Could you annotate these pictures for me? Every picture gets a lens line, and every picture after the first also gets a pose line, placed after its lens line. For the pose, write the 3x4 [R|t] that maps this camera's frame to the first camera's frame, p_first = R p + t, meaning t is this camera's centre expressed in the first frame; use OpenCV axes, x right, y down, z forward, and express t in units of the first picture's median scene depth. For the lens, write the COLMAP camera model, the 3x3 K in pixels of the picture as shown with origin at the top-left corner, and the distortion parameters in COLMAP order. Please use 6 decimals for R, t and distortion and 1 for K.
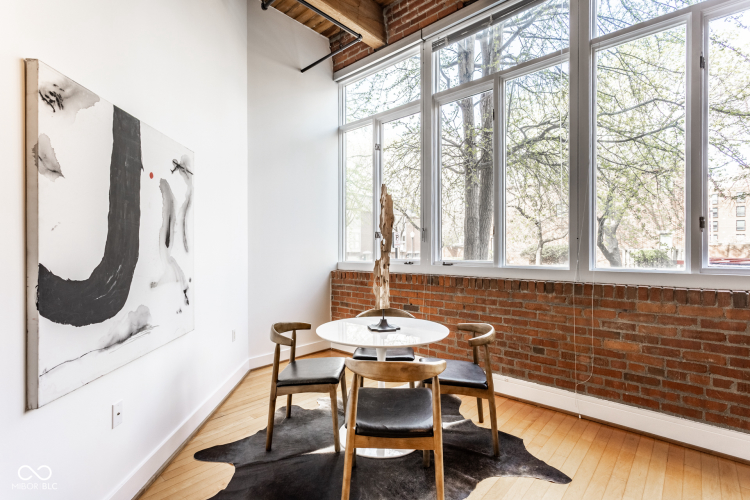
lens RADIAL K [[360.2, 0, 375.0], [0, 360.2, 250.0], [0, 0, 1]] dist [-0.000054, -0.000193]
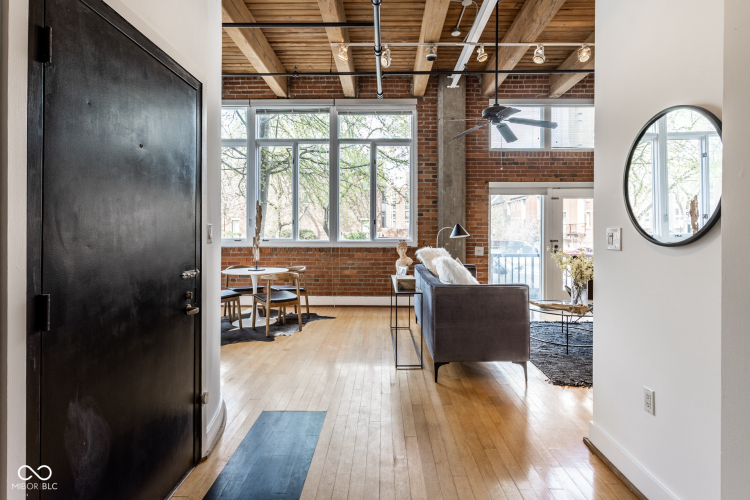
lens RADIAL K [[360.2, 0, 375.0], [0, 360.2, 250.0], [0, 0, 1]] dist [-0.000054, -0.000193]
pose [[0.761723, -0.029797, 0.647218, -0.712831], [-0.002199, 0.998817, 0.048571, -0.000058], [-0.647899, -0.038421, 0.760756, -0.902061]]
